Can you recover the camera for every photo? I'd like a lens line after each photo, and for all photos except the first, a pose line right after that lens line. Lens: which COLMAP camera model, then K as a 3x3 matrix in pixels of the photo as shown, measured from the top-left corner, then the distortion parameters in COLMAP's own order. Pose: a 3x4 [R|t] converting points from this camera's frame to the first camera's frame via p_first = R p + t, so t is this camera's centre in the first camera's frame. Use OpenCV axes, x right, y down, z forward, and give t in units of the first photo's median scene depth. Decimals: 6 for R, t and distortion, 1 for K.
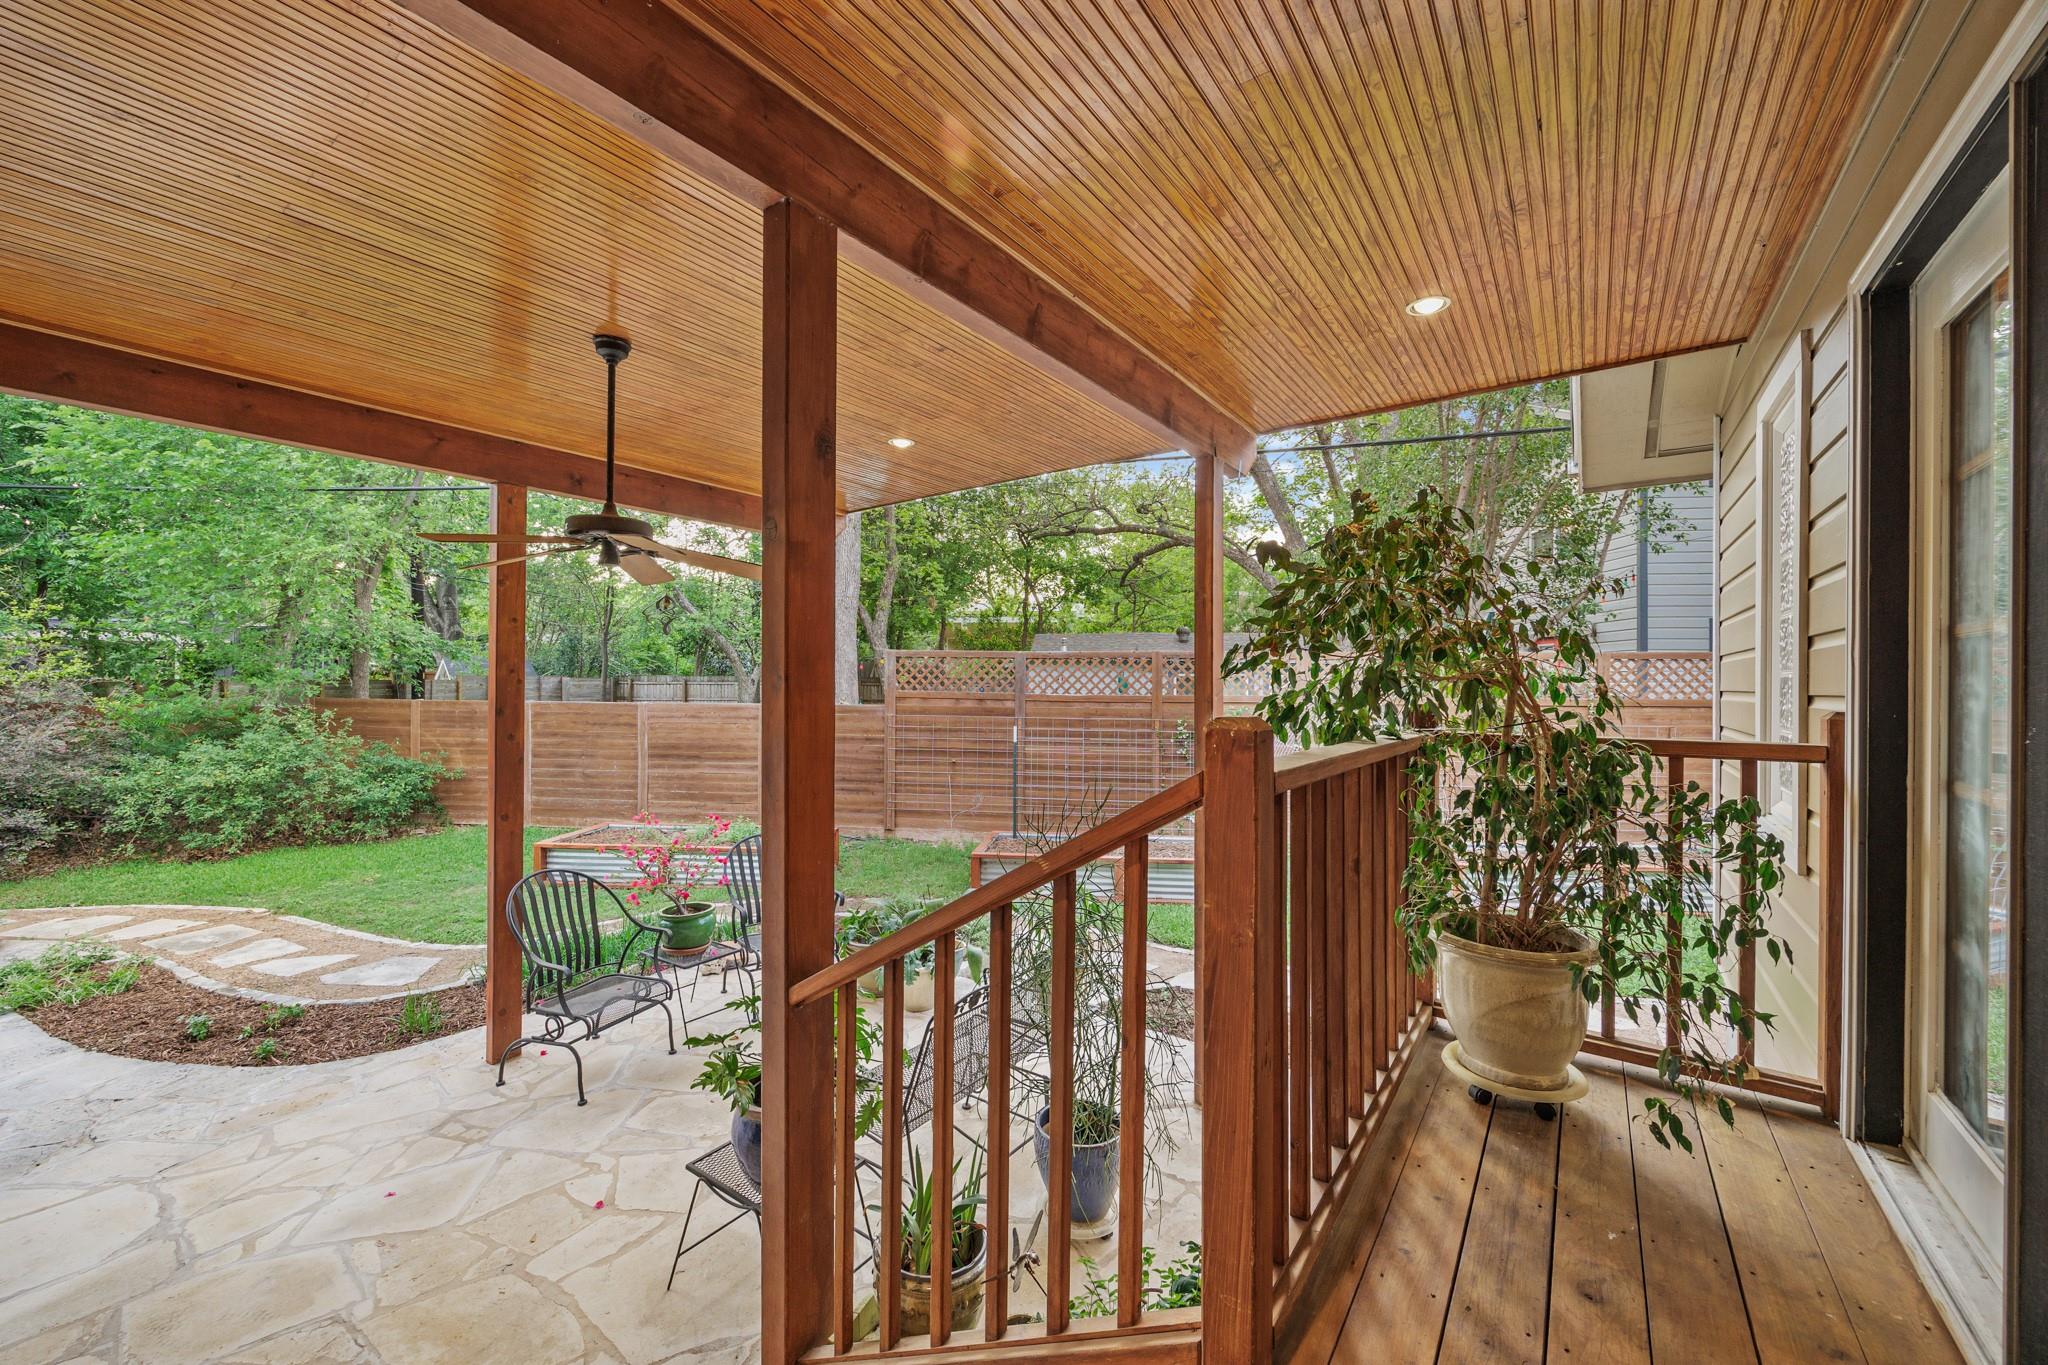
lens RADIAL K [[786.9, 0, 1024.0], [0, 786.9, 682.5], [0, 0, 1]] dist [0.005471, 0.000027]
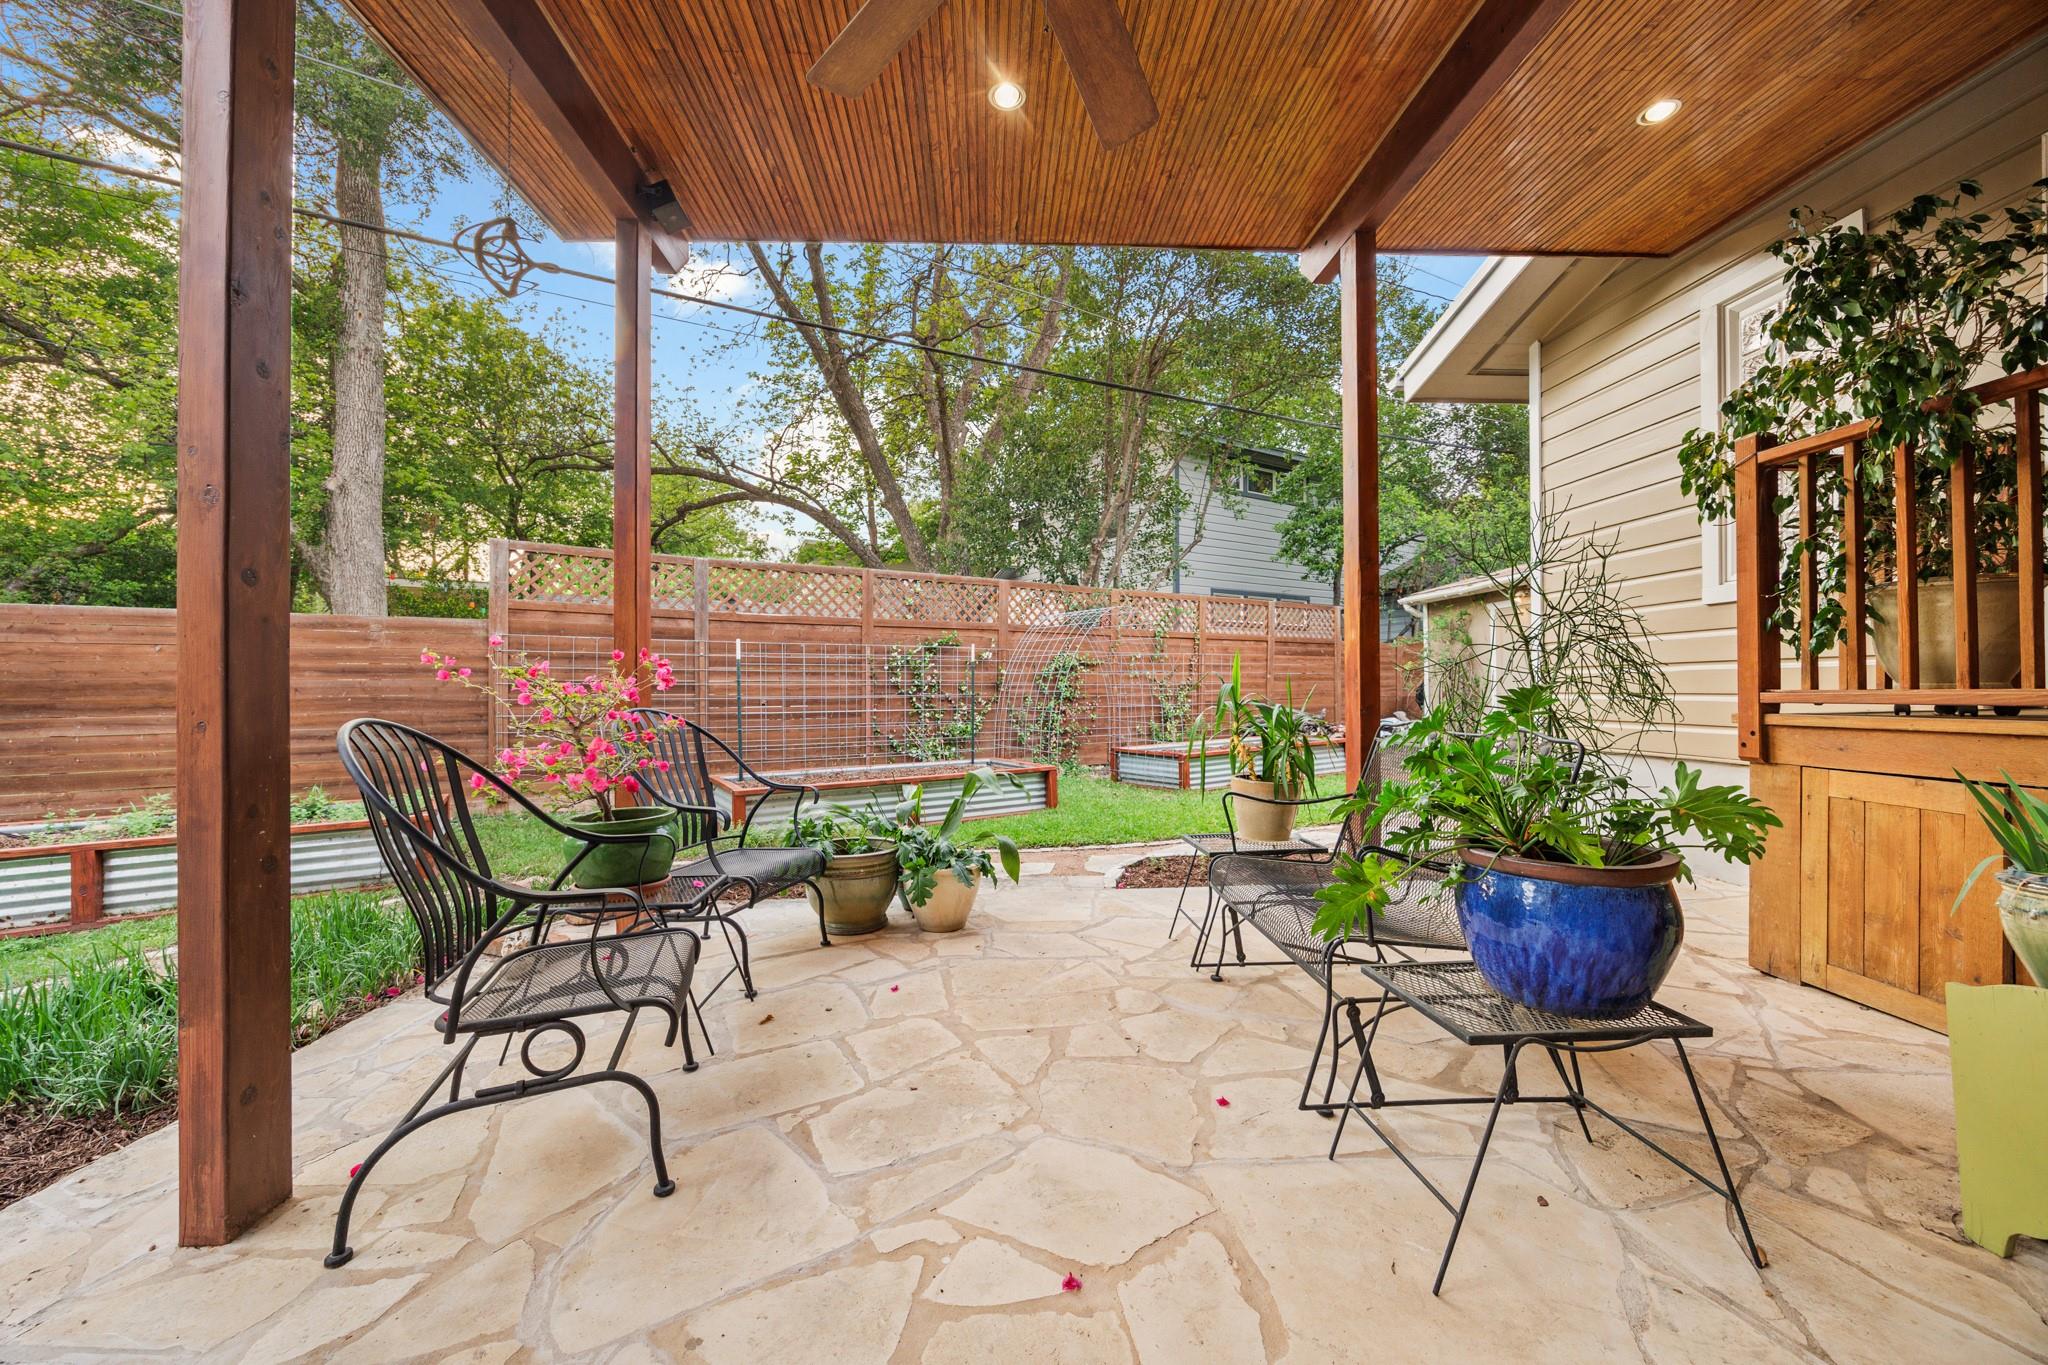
lens RADIAL K [[786.9, 0, 1024.0], [0, 786.9, 682.5], [0, 0, 1]] dist [0.005471, 0.000027]
pose [[0.784710, -0.009288, 0.619794, -0.242361], [0.012484, 0.999922, -0.000821, 0.091087], [-0.619738, 0.008382, 0.784764, 0.190160]]
